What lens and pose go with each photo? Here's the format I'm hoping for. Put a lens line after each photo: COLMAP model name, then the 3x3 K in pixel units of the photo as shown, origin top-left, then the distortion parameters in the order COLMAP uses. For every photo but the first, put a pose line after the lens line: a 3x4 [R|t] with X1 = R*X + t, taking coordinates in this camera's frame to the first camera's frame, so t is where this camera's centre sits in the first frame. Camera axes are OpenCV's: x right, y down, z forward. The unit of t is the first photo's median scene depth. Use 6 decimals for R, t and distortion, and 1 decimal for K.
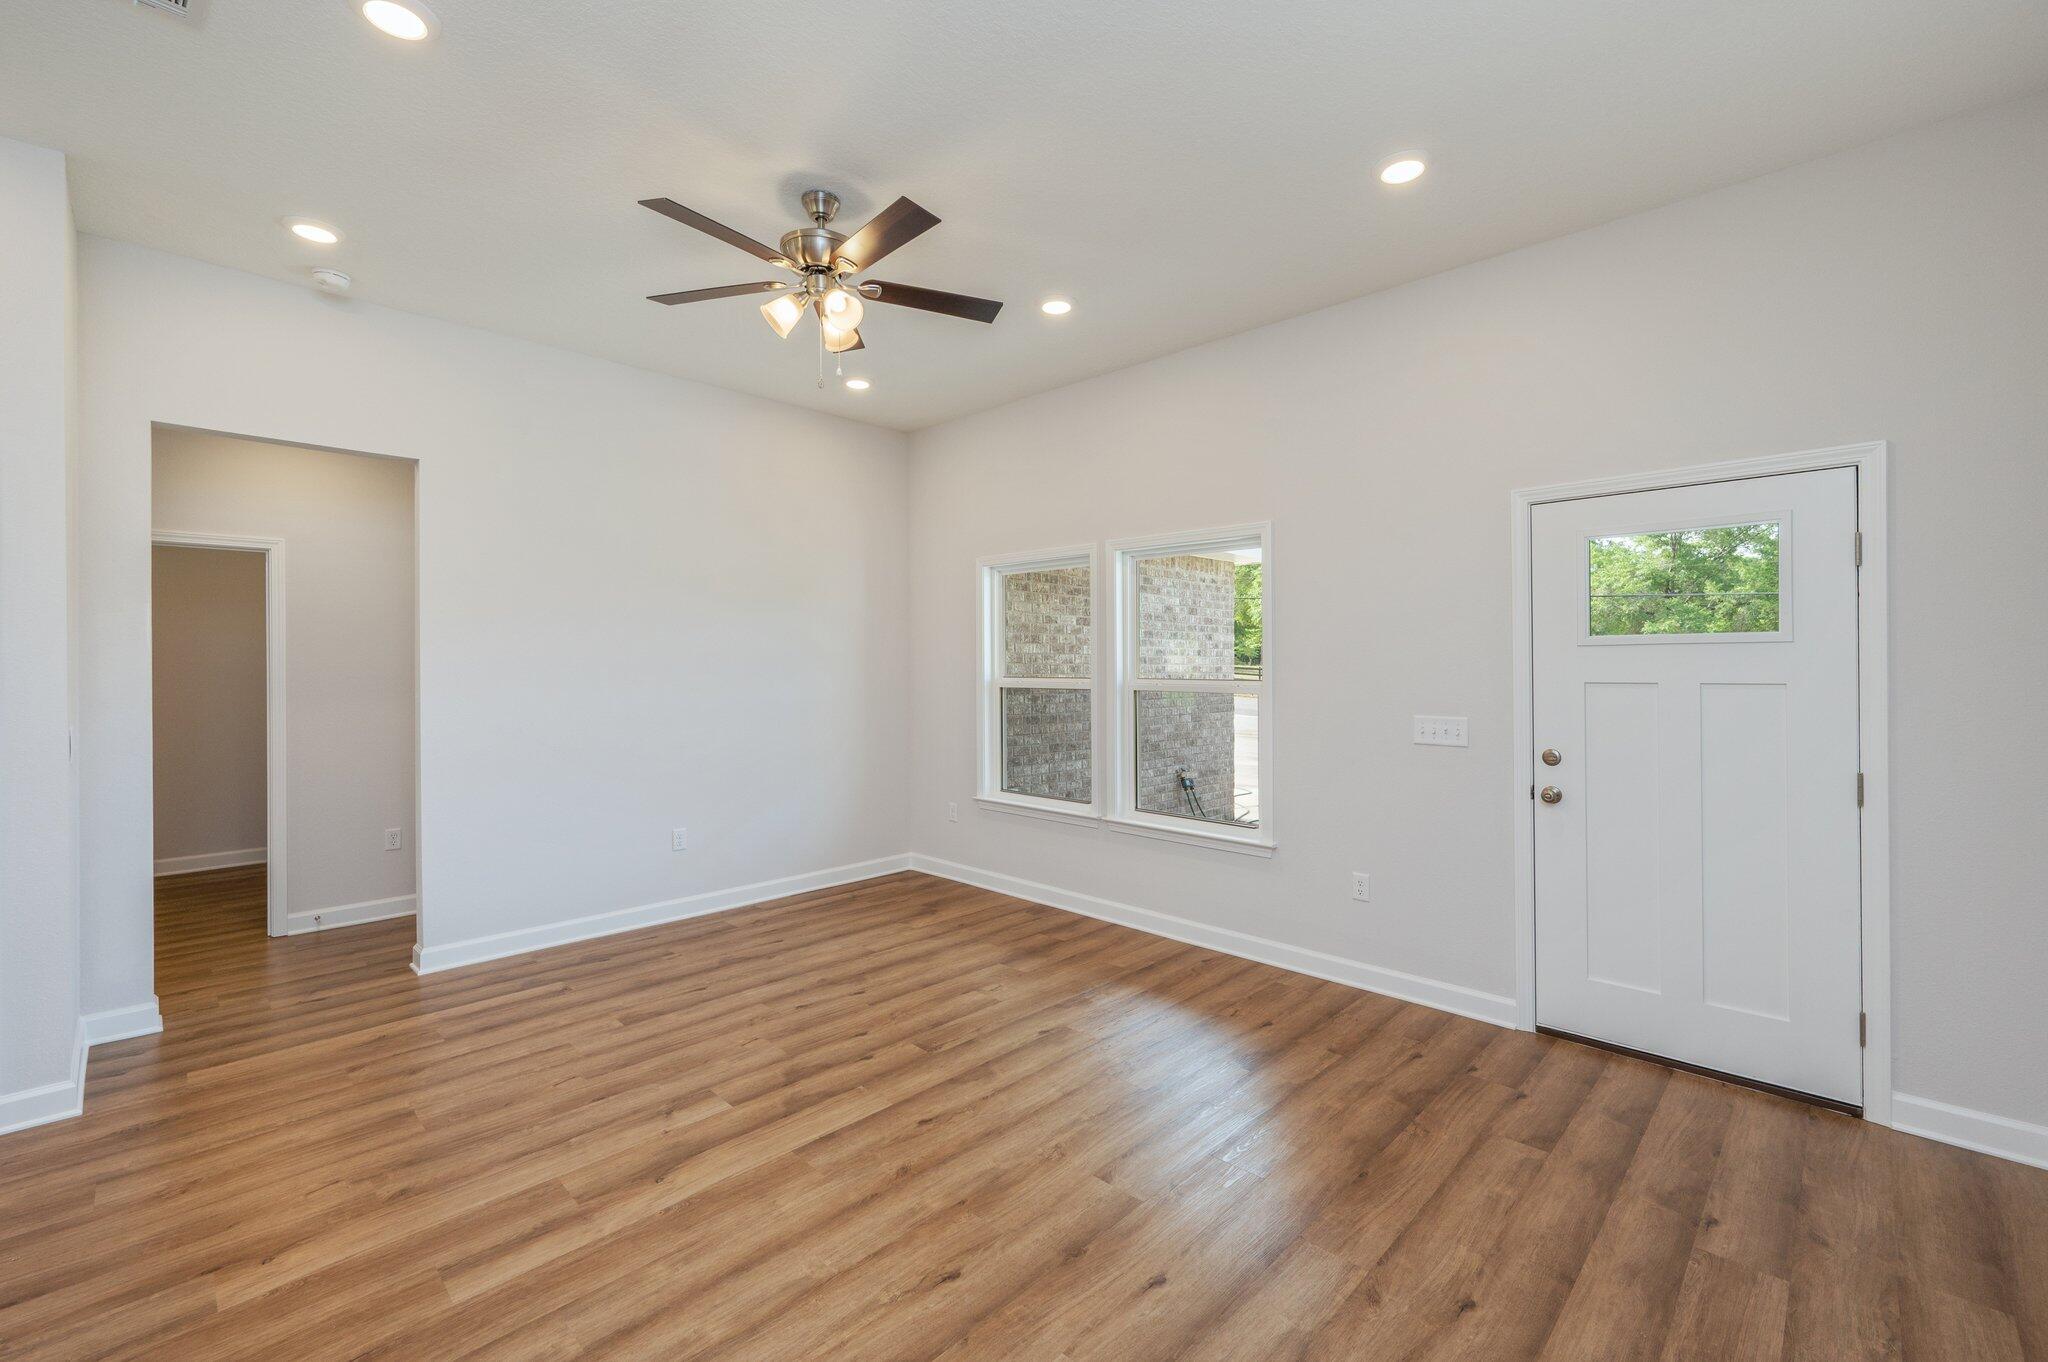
lens RADIAL K [[861.0, 0, 1024.5], [0, 861.0, 660.8], [0, 0, 1]] dist [-0.000728, -0.000133]
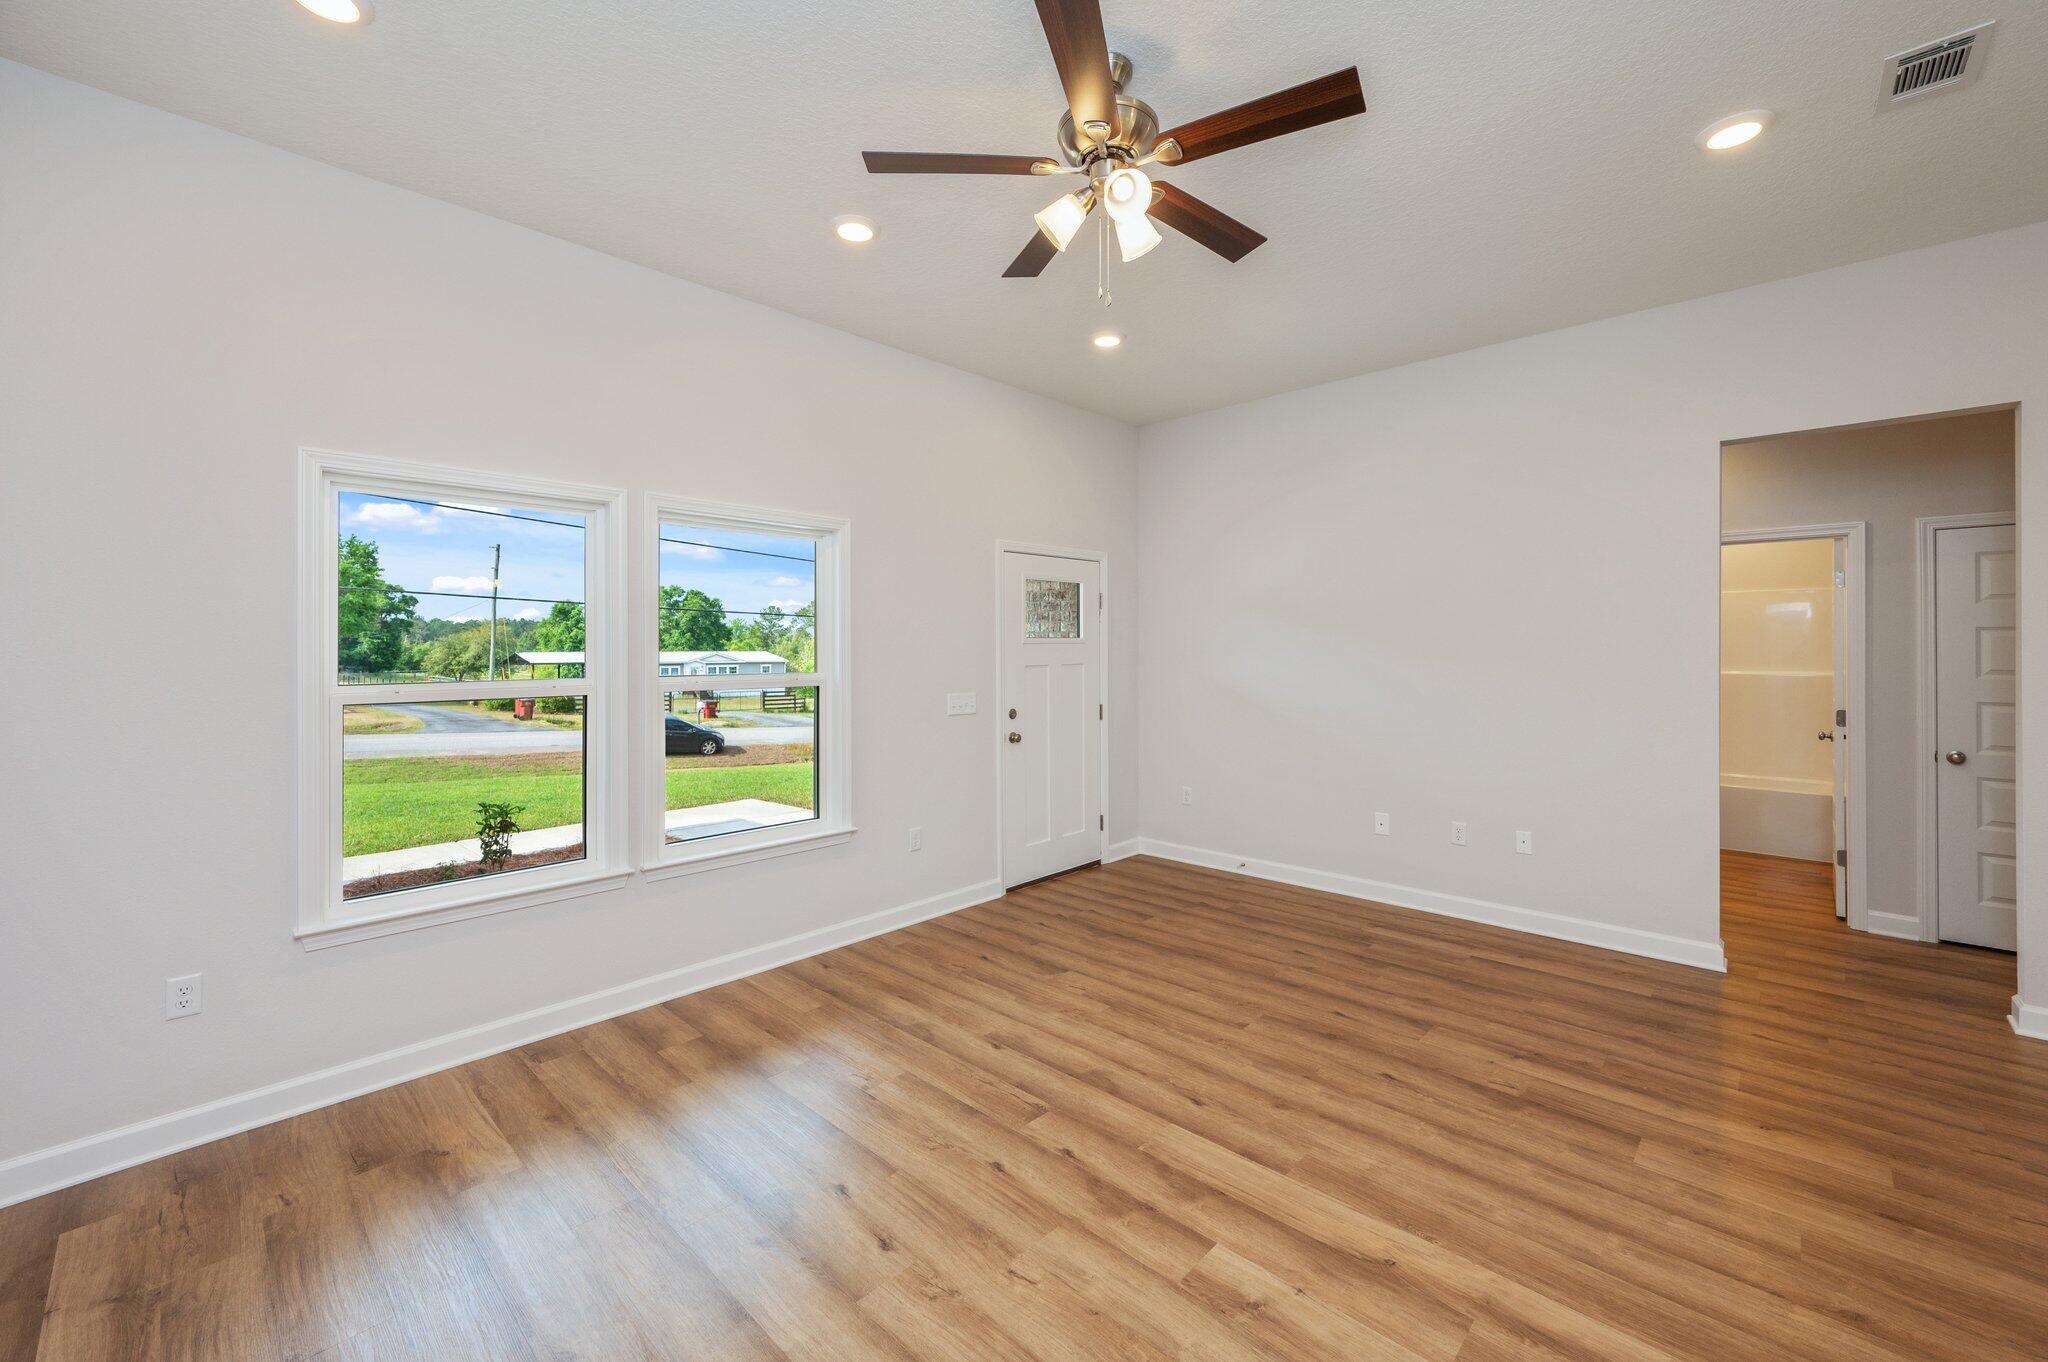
lens RADIAL K [[832.4, 0, 1026.0], [0, 832.4, 650.4], [0, 0, 1]] dist [0.001203, -0.000106]
pose [[-0.018458, 0.000778, 0.999829, -1.009373], [0.001091, 0.999999, -0.000758, -0.001995], [-0.999829, 0.001077, -0.018459, 1.116650]]
